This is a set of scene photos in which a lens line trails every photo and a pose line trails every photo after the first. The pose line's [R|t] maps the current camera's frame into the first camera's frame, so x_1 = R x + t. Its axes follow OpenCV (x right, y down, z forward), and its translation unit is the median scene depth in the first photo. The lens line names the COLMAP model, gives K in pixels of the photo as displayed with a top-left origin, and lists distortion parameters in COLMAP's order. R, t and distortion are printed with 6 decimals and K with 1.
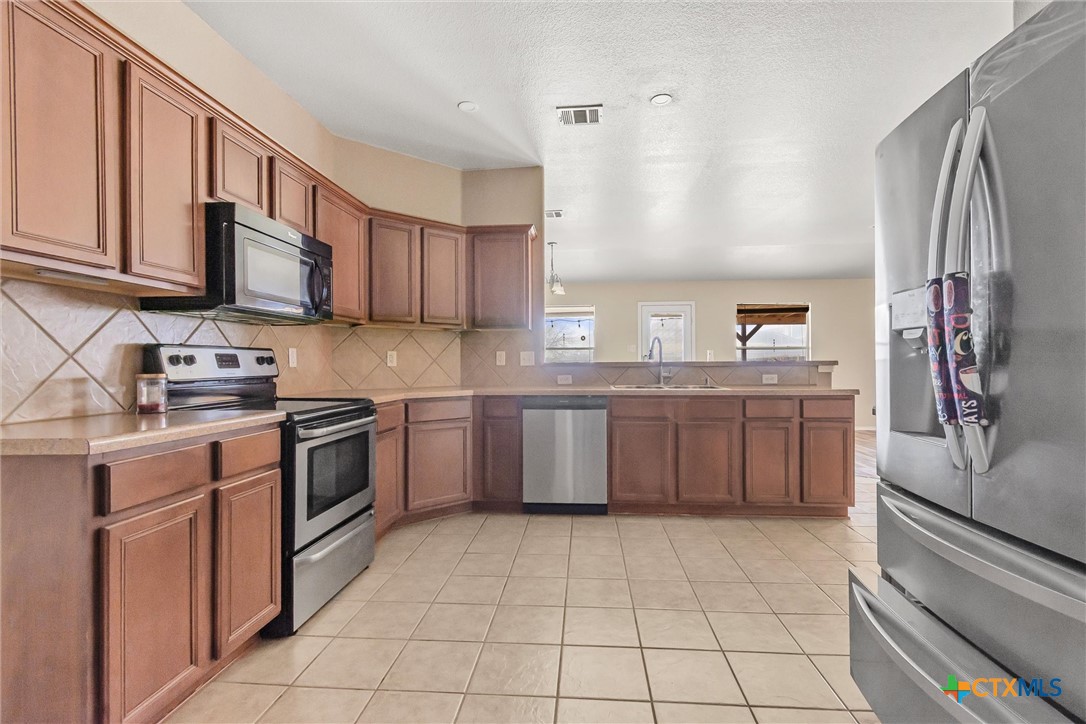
lens RADIAL K [[508.7, 0, 545.5], [0, 508.7, 366.6], [0, 0, 1]] dist [-0.000463, 0.000153]
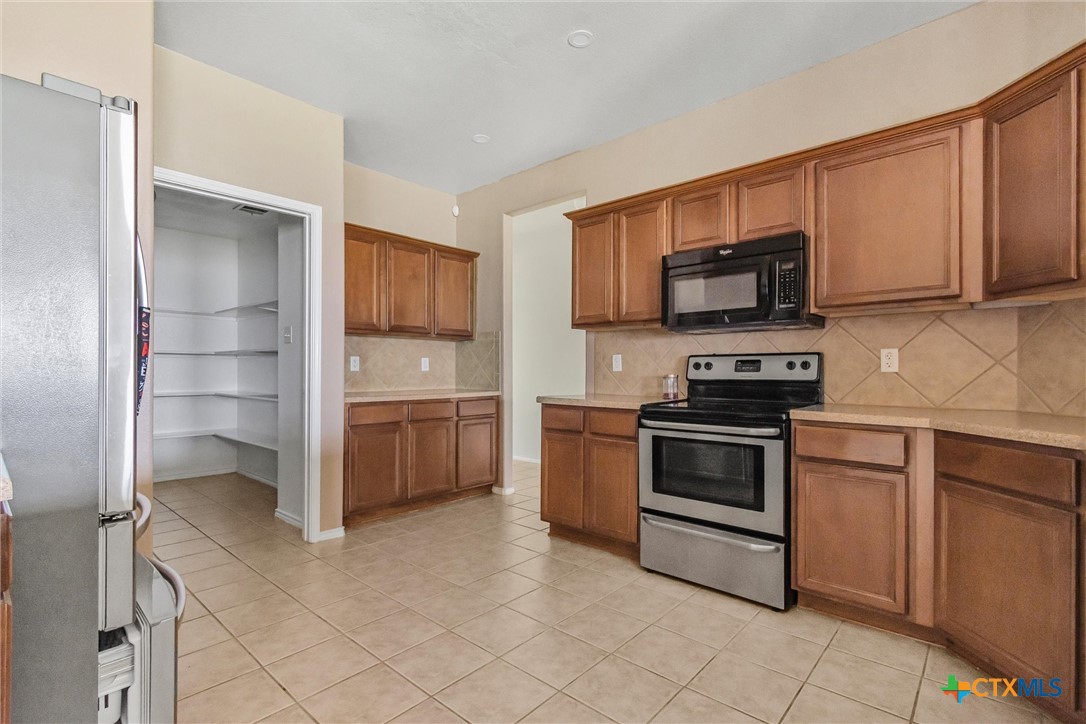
lens RADIAL K [[508.7, 0, 545.5], [0, 508.7, 366.6], [0, 0, 1]] dist [-0.000463, 0.000153]
pose [[-0.604396, -0.007115, -0.796652, 0.597263], [-0.004371, 0.999975, -0.005615, -0.001354], [0.796672, 0.000089, -0.604412, 1.313778]]
